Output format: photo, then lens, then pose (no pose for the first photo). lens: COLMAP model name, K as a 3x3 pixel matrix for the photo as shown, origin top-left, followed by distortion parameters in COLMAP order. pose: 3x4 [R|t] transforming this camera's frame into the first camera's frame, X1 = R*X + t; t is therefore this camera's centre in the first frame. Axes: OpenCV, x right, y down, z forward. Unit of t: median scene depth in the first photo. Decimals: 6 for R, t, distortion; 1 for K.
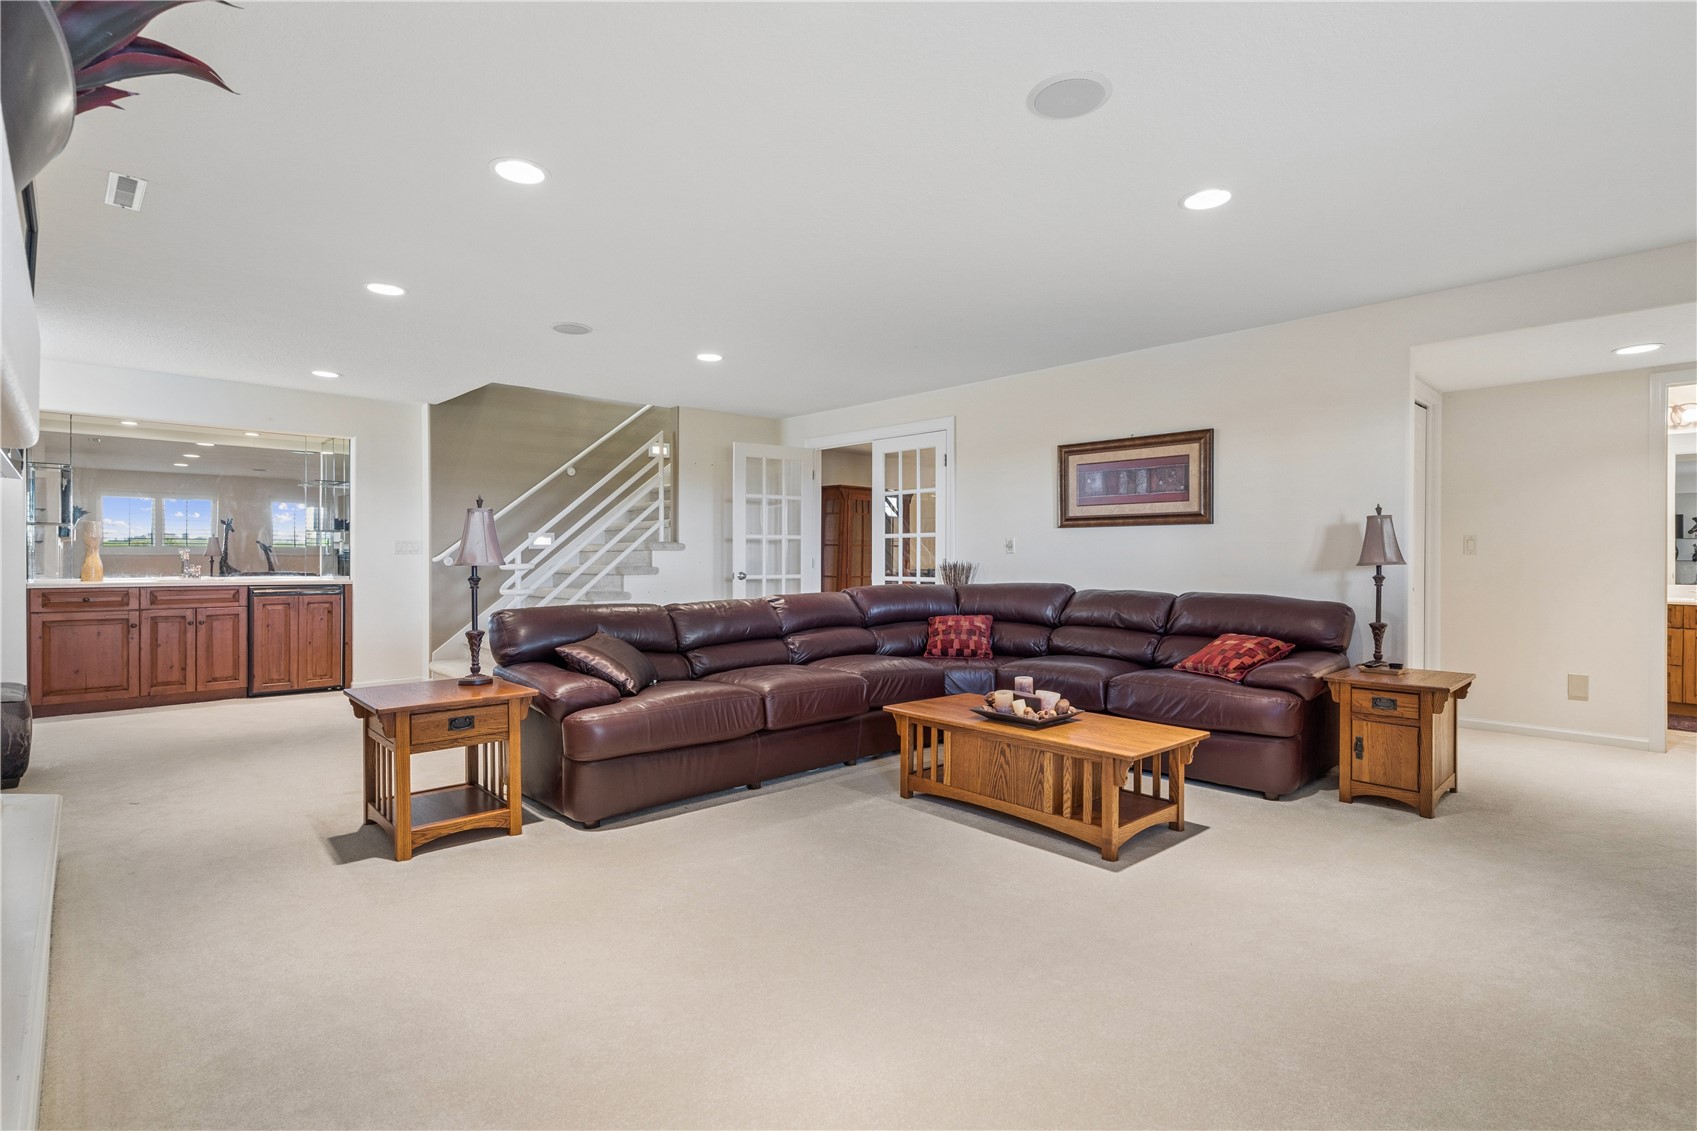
lens RADIAL K [[826.3, 0, 846.7], [0, 826.3, 563.8], [0, 0, 1]] dist [0.001750, 0.000867]
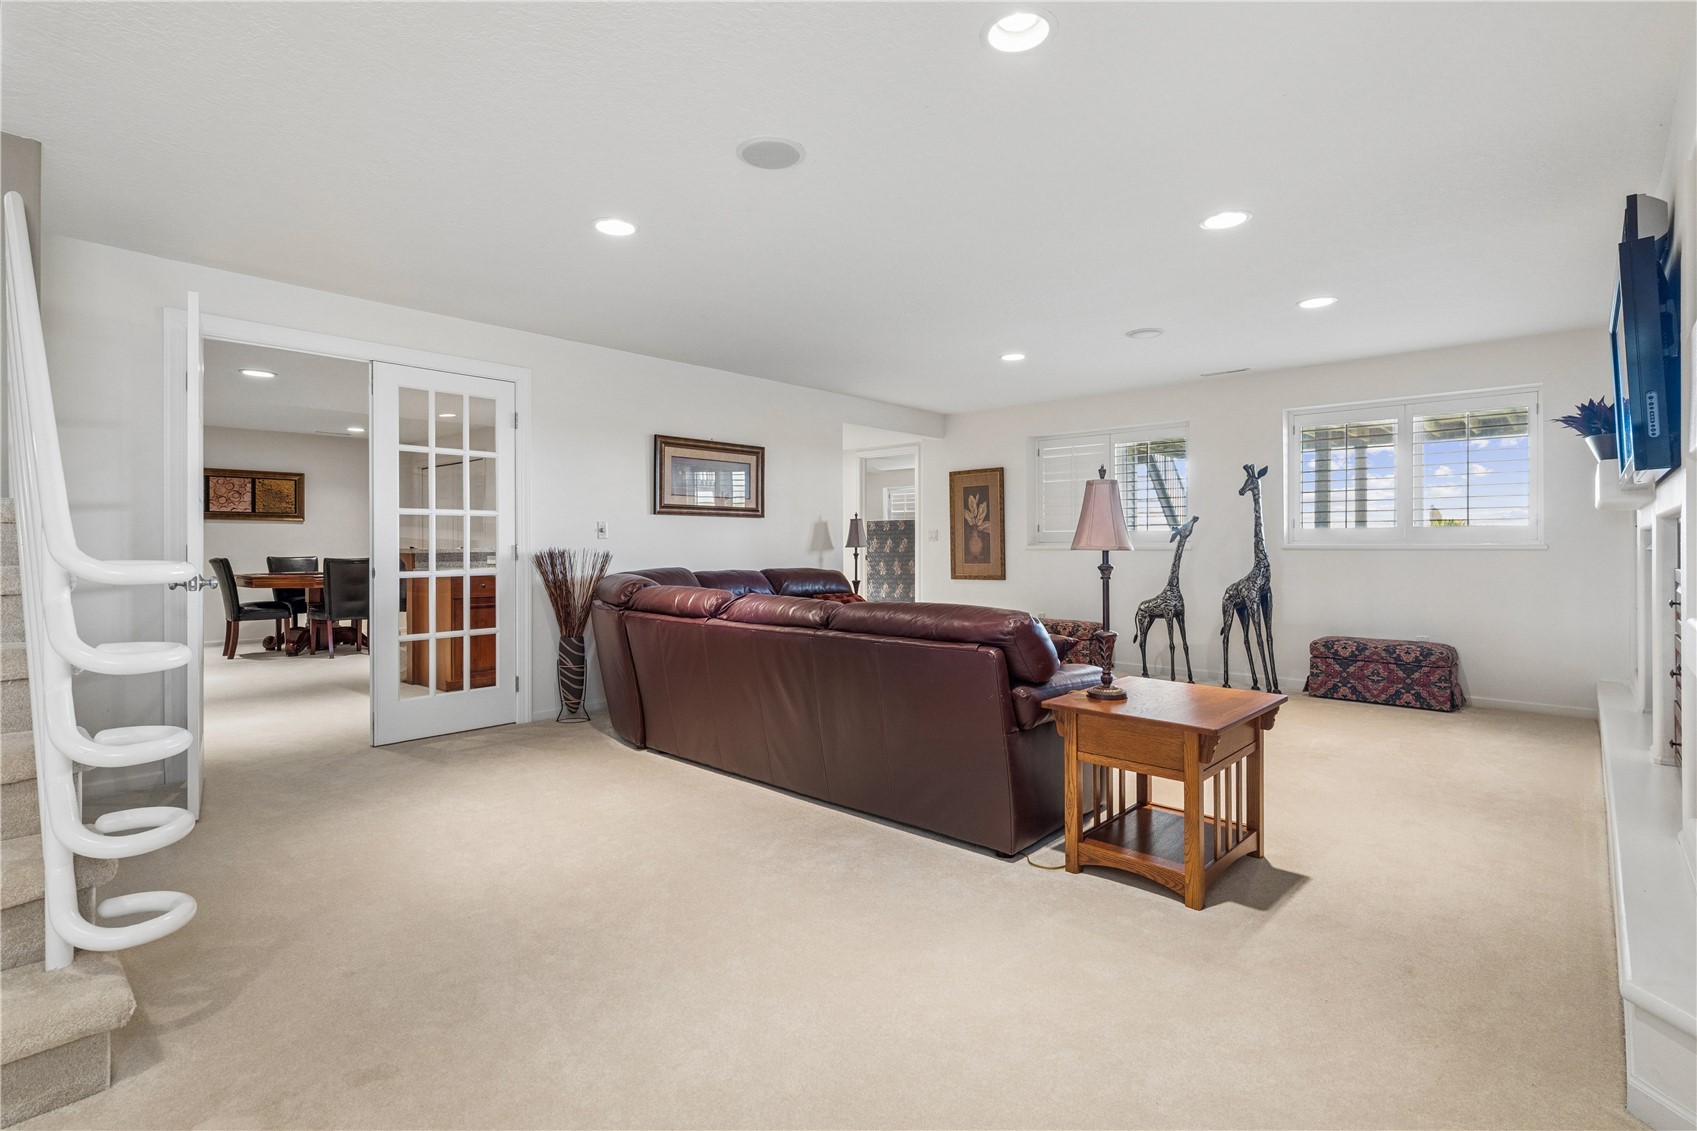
lens RADIAL K [[826.3, 0, 846.7], [0, 826.3, 563.8], [0, 0, 1]] dist [0.001750, 0.000867]
pose [[-0.101291, -0.027574, 0.994475, -0.804711], [0.006701, 0.999574, 0.028398, -0.009251], [-0.994834, 0.009540, -0.101063, 0.876710]]
